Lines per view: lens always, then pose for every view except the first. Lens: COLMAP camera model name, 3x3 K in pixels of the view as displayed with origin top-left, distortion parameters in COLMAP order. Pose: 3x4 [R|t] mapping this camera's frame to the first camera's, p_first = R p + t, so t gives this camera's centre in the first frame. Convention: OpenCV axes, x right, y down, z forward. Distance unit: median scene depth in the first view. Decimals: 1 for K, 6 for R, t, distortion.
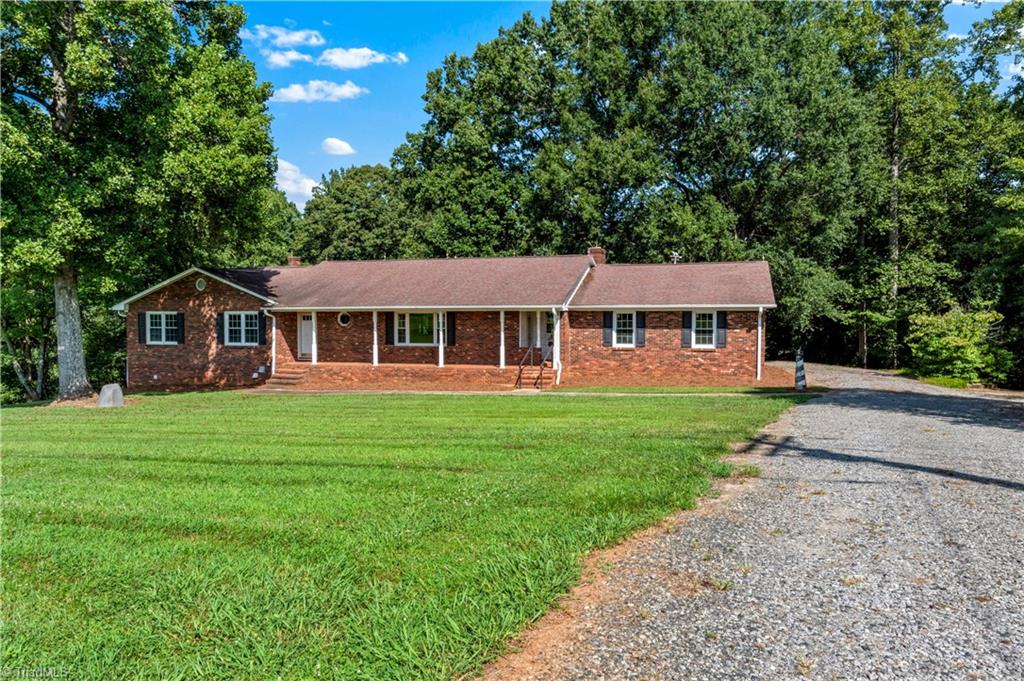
lens RADIAL K [[672.4, 0, 512.0], [0, 672.4, 340.5], [0, 0, 1]] dist [-0.001375, -0.000384]
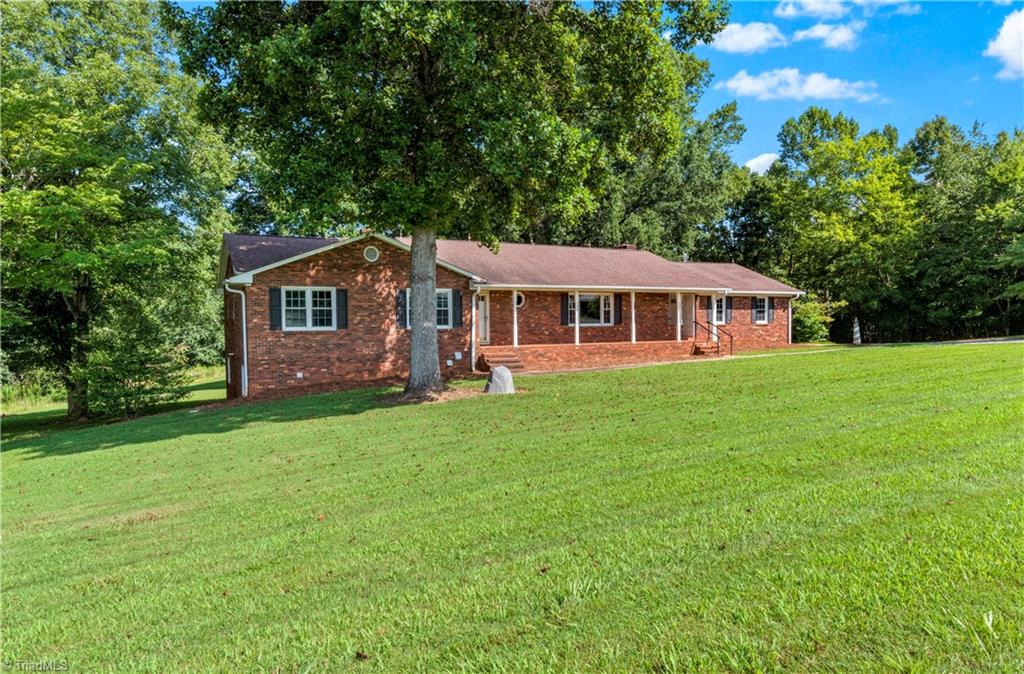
lens RADIAL K [[663.1, 0, 512.0], [0, 663.1, 337.0], [0, 0, 1]] dist [0.022478, -0.000098]
pose [[0.720464, -0.023326, 0.693100, -0.950373], [0.028723, 0.999580, 0.003783, 0.017954], [-0.692897, 0.017183, 0.720832, 0.337312]]
